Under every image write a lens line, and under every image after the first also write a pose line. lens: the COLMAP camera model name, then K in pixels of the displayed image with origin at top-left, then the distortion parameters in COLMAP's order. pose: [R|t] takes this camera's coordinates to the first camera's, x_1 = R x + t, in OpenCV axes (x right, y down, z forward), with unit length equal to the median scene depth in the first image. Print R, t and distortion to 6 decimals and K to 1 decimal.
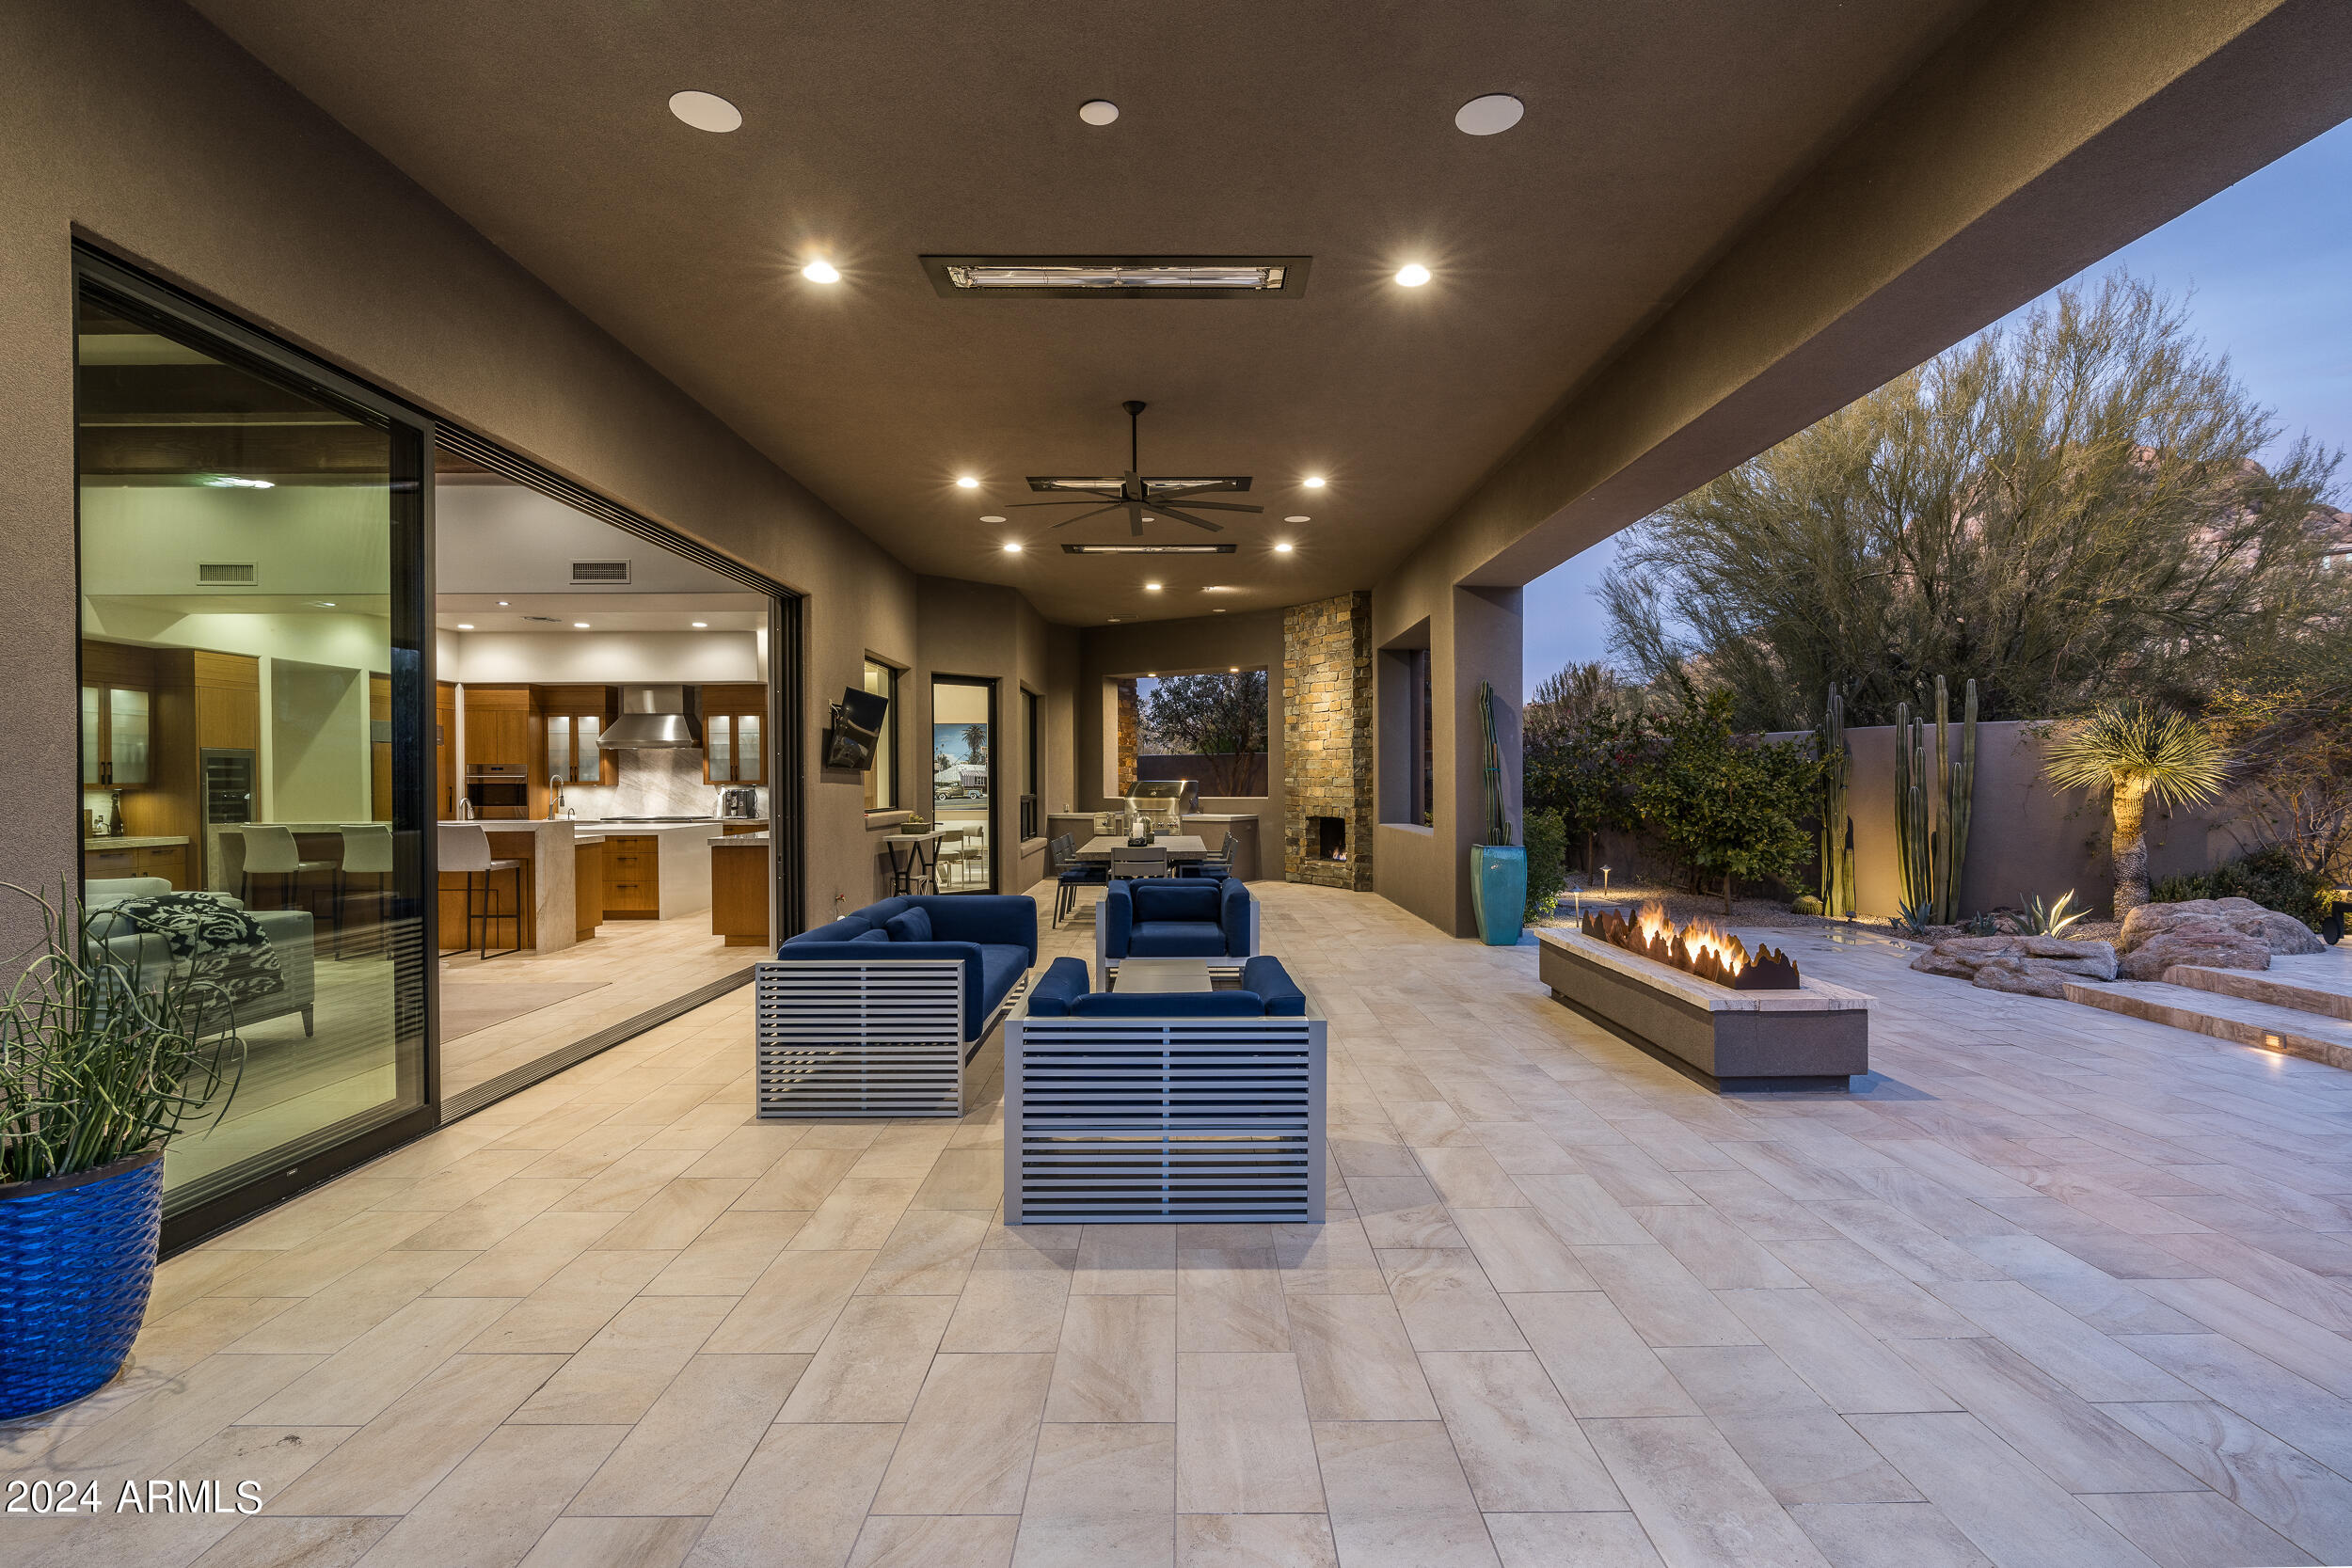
lens RADIAL K [[1077.8, 0, 1187.7], [0, 1077.8, 786.3], [0, 0, 1]] dist [-0.006375, -0.000255]
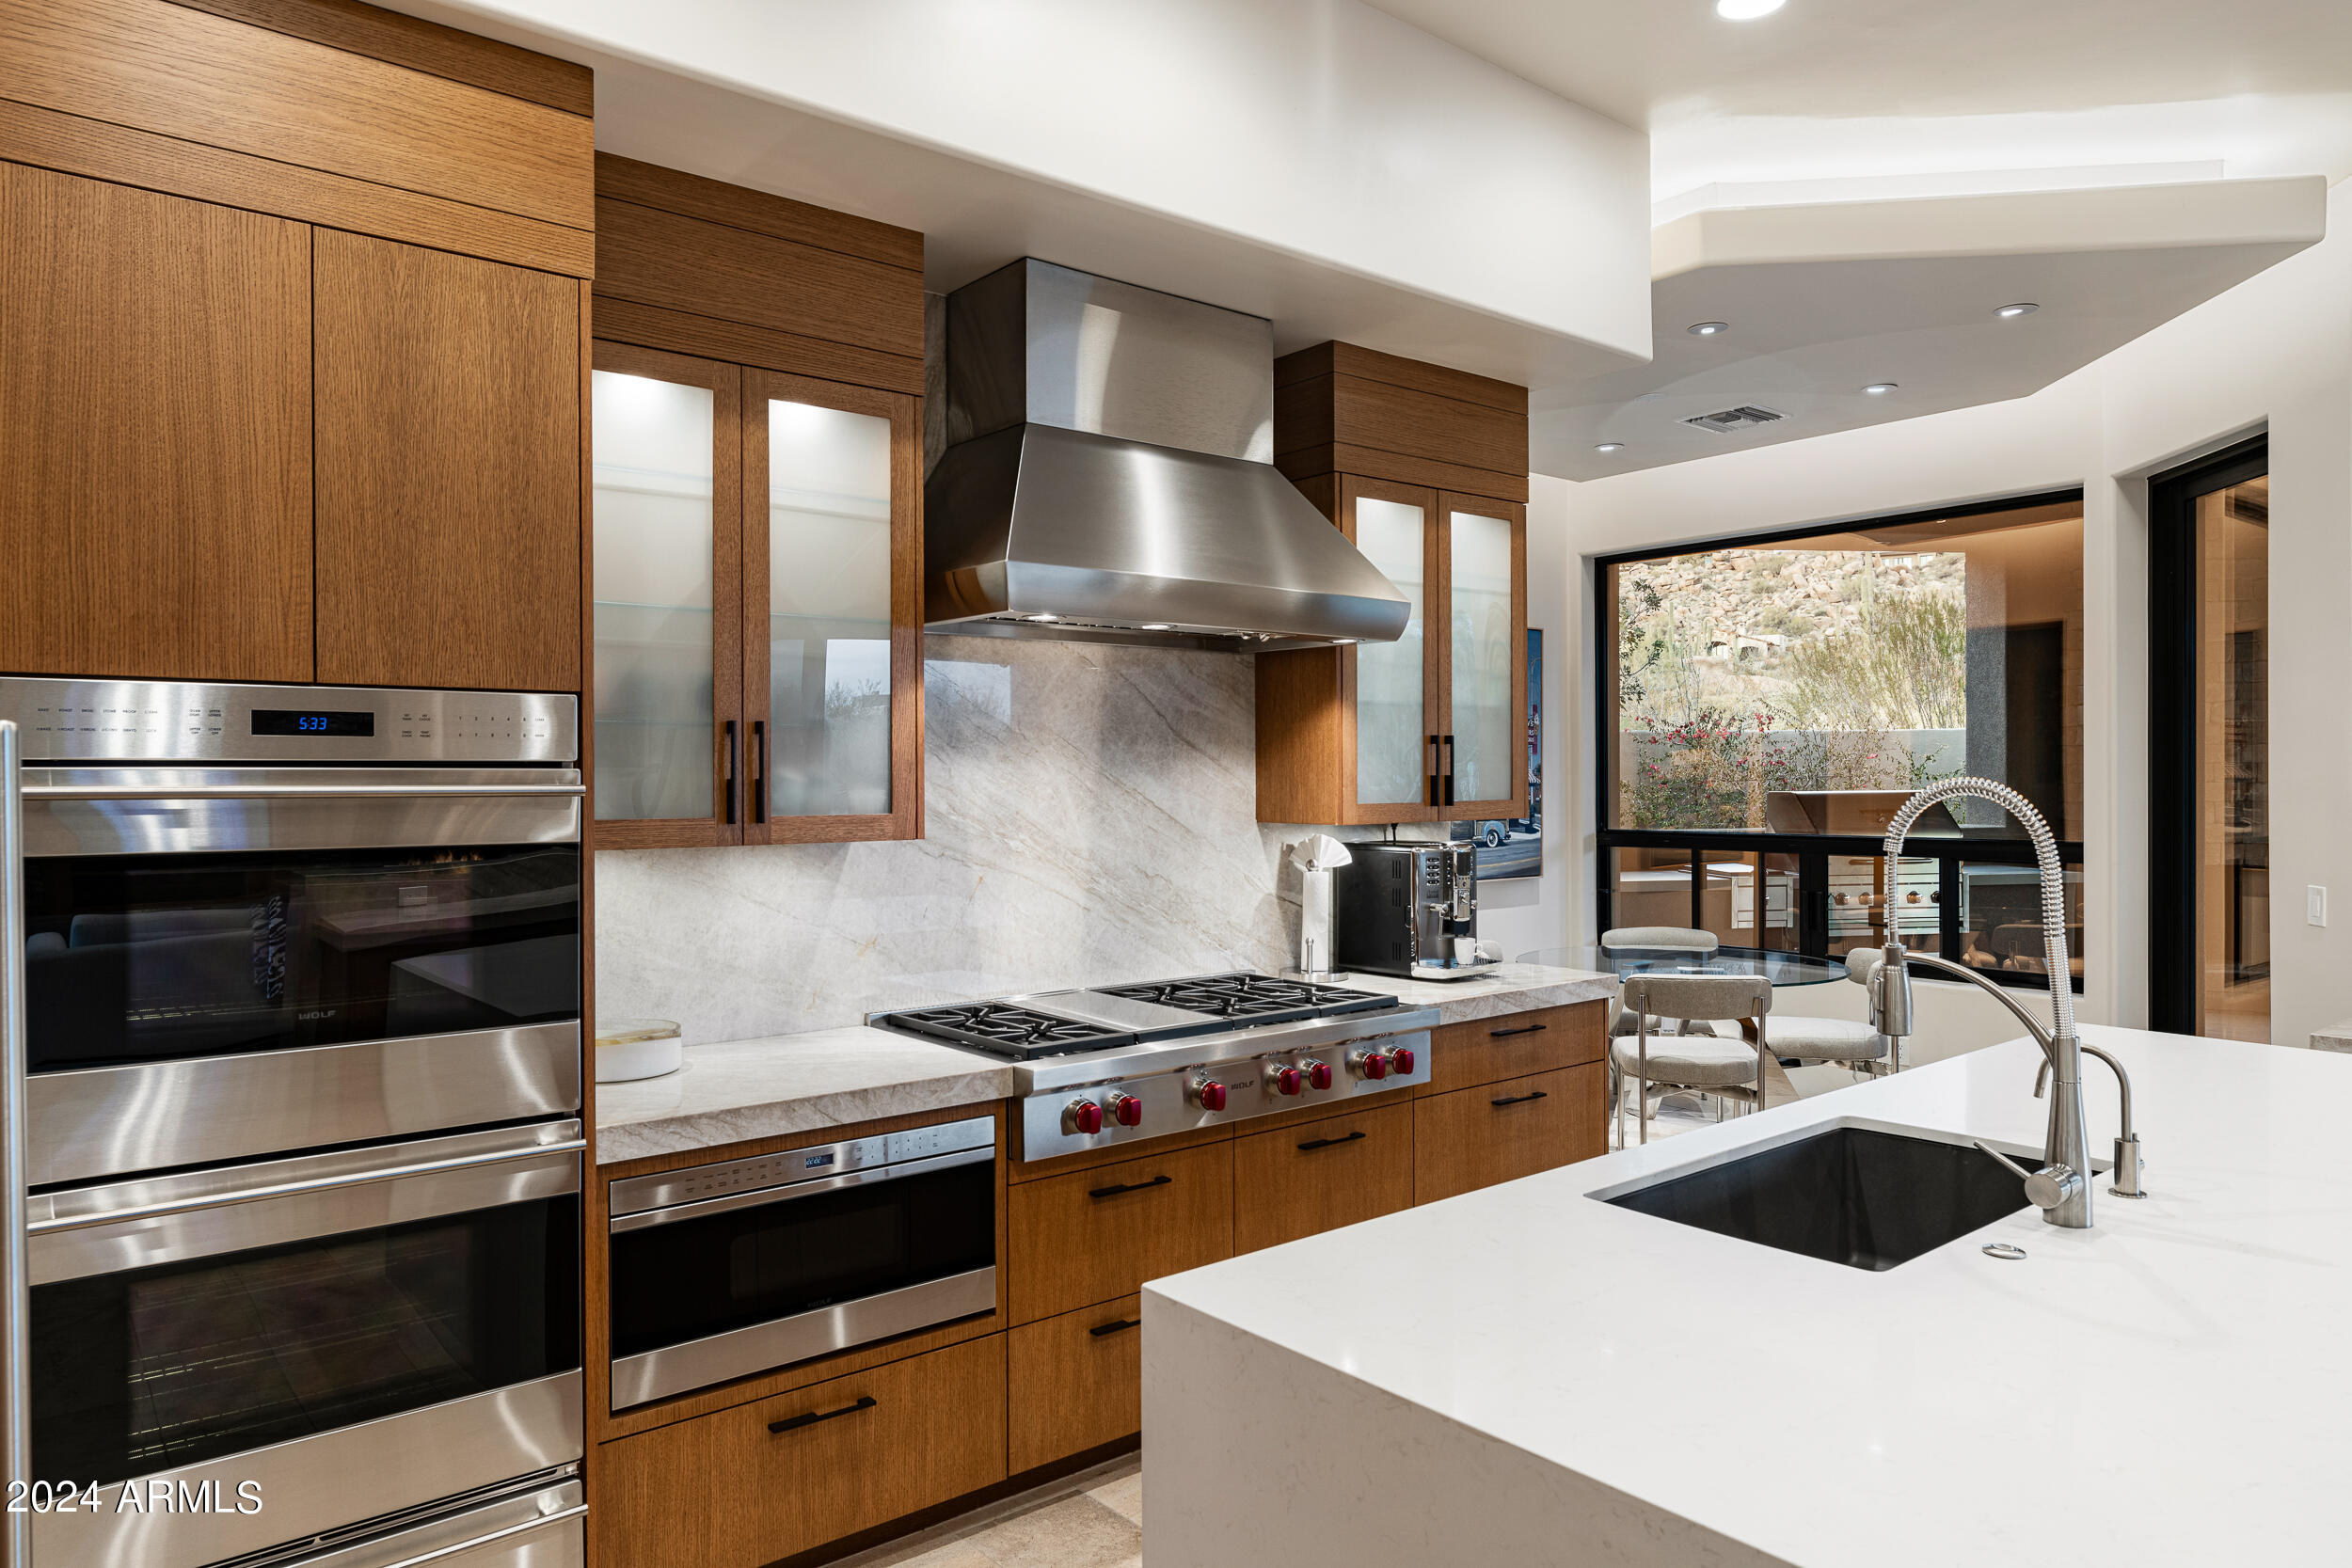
lens RADIAL K [[1490.8, 0, 1176.0], [0, 1490.8, 784.0], [0, 0, 1]] dist [0.000646, 0.000566]
pose [[0.783800, -0.002228, 0.621009, -0.667219], [0.004718, 0.999986, -0.002367, -0.008744], [-0.620995, 0.004785, 0.783800, 0.814380]]
